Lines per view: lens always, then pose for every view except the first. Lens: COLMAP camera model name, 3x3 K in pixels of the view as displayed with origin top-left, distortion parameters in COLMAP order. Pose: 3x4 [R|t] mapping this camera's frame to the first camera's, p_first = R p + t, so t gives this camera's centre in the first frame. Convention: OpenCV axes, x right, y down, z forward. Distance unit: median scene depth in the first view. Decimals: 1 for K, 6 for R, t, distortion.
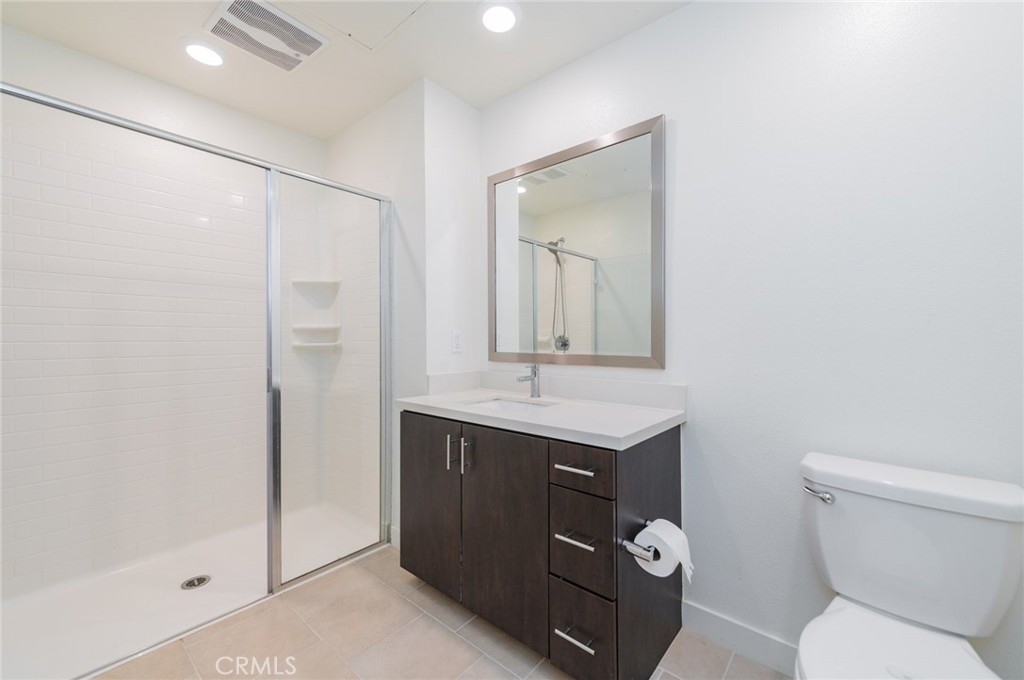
lens RADIAL K [[398.7, 0, 509.1], [0, 398.7, 339.8], [0, 0, 1]] dist [0.015310, -0.004766]
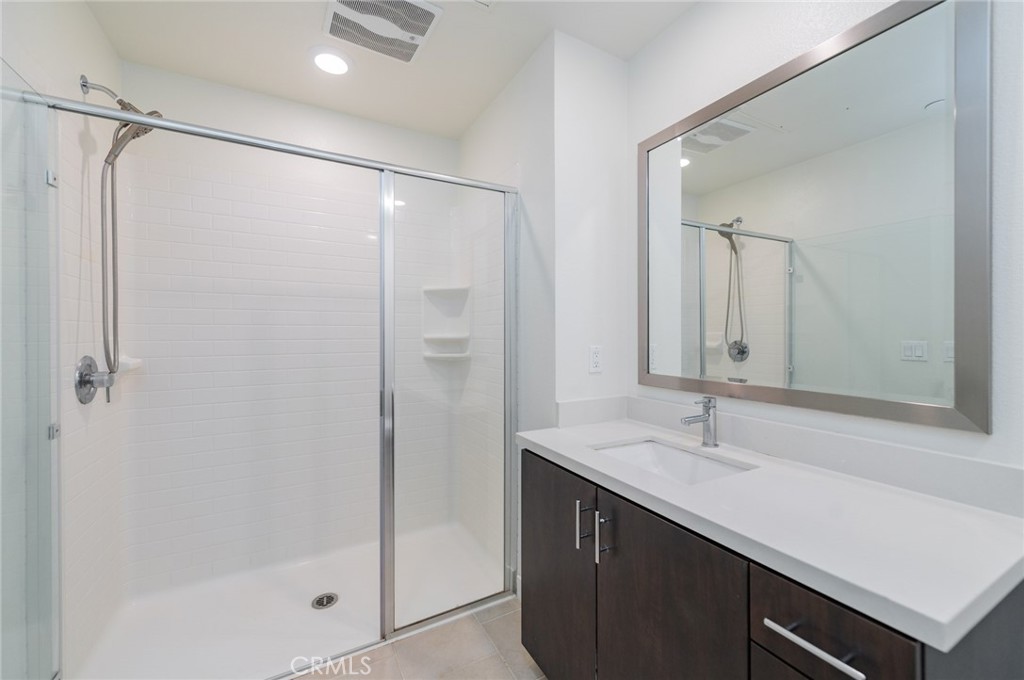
lens RADIAL K [[398.7, 0, 502.6], [0, 398.7, 332.4], [0, 0, 1]] dist [0.015310, -0.004766]
pose [[0.927019, 0.001641, -0.375010, -0.006421], [-0.005034, 0.999955, -0.008068, -0.043594], [0.374980, 0.009367, 0.926986, 0.217794]]
